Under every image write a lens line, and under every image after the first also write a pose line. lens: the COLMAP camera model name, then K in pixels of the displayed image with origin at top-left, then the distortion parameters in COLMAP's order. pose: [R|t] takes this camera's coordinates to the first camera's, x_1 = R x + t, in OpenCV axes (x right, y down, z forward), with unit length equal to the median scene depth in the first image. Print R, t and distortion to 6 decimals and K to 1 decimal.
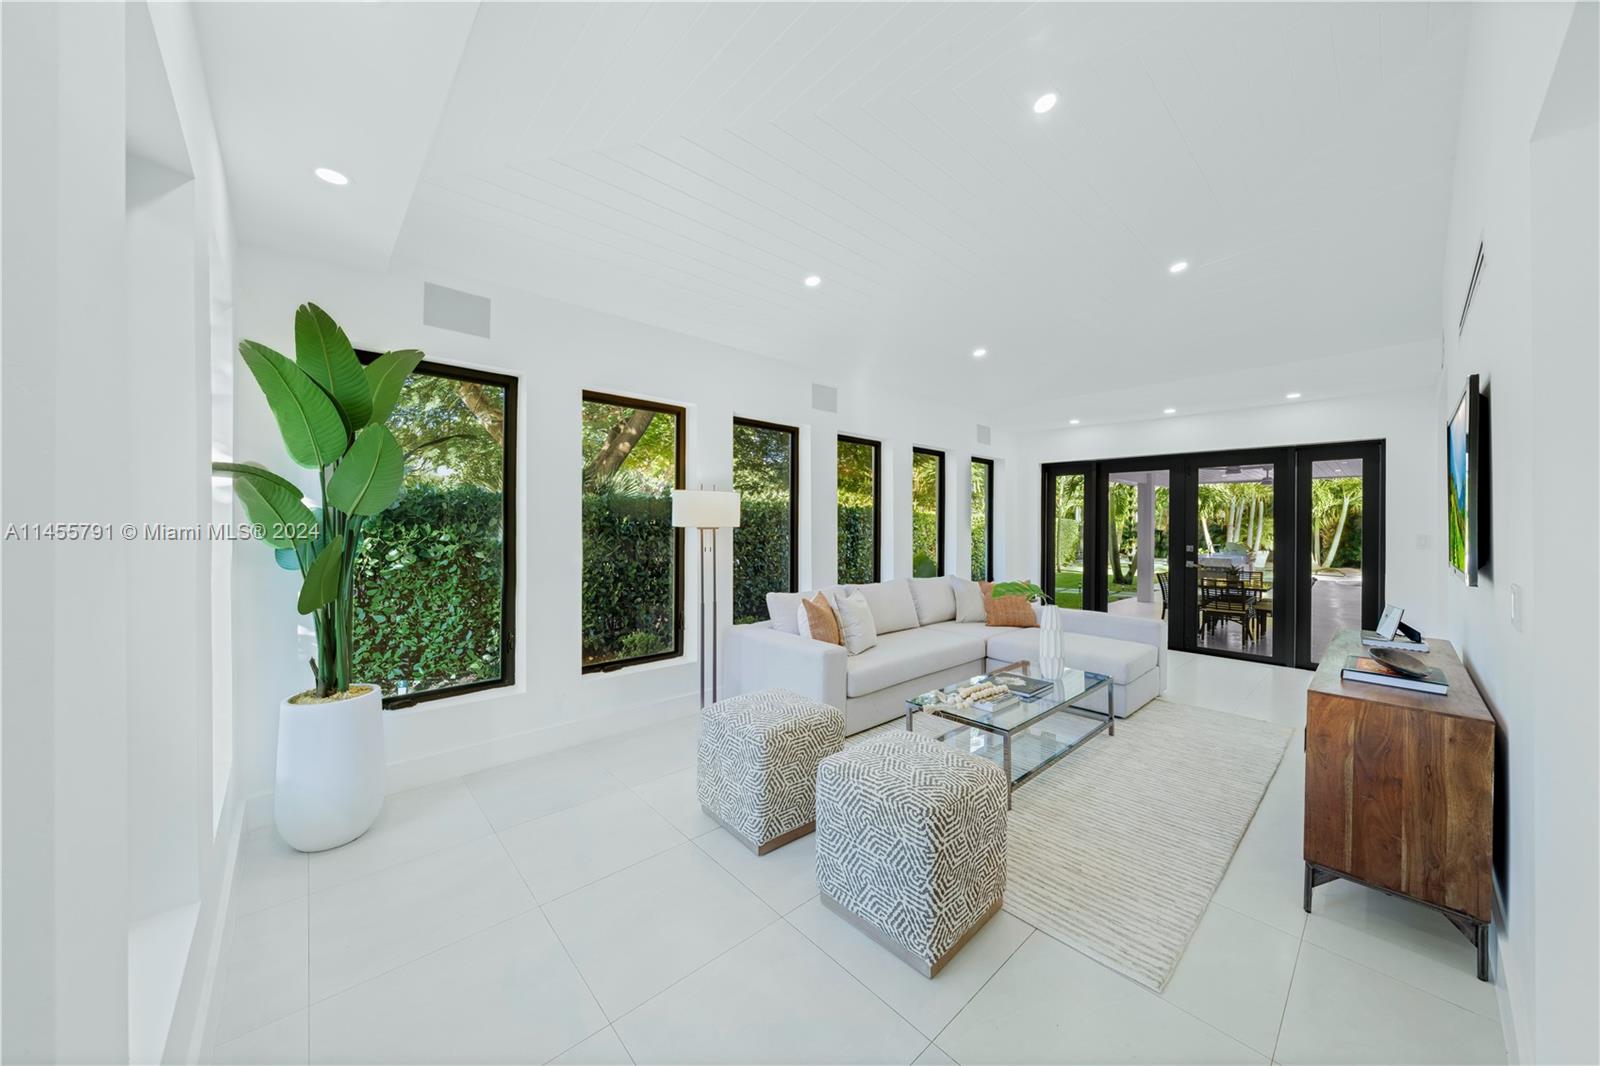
lens RADIAL K [[538.6, 0, 800.0], [0, 538.6, 533.0], [0, 0, 1]] dist [0.000050, 0.000010]
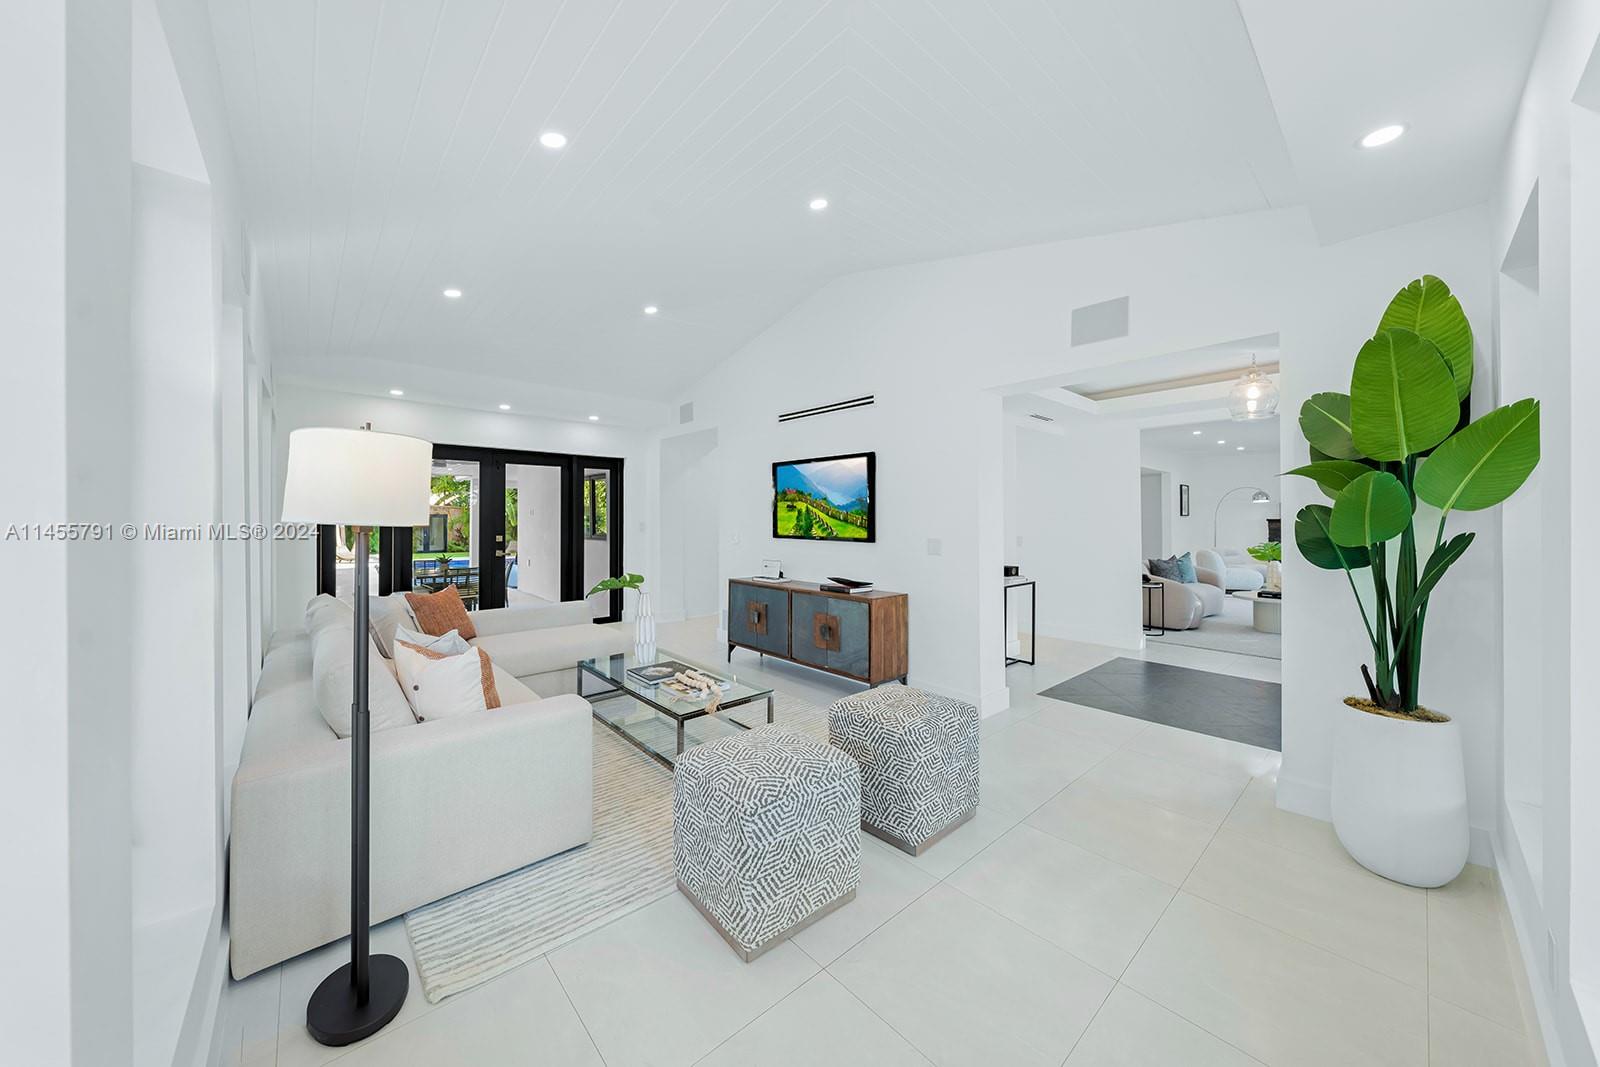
lens RADIAL K [[552.5, 0, 799.4], [0, 552.5, 516.0], [0, 0, 1]] dist [0.000225, 0.000003]
pose [[0.005303, 0.002383, 0.999983, -0.419389], [0.011578, 0.999930, -0.002444, -0.006534], [-0.999919, 0.011590, 0.005275, 0.471240]]
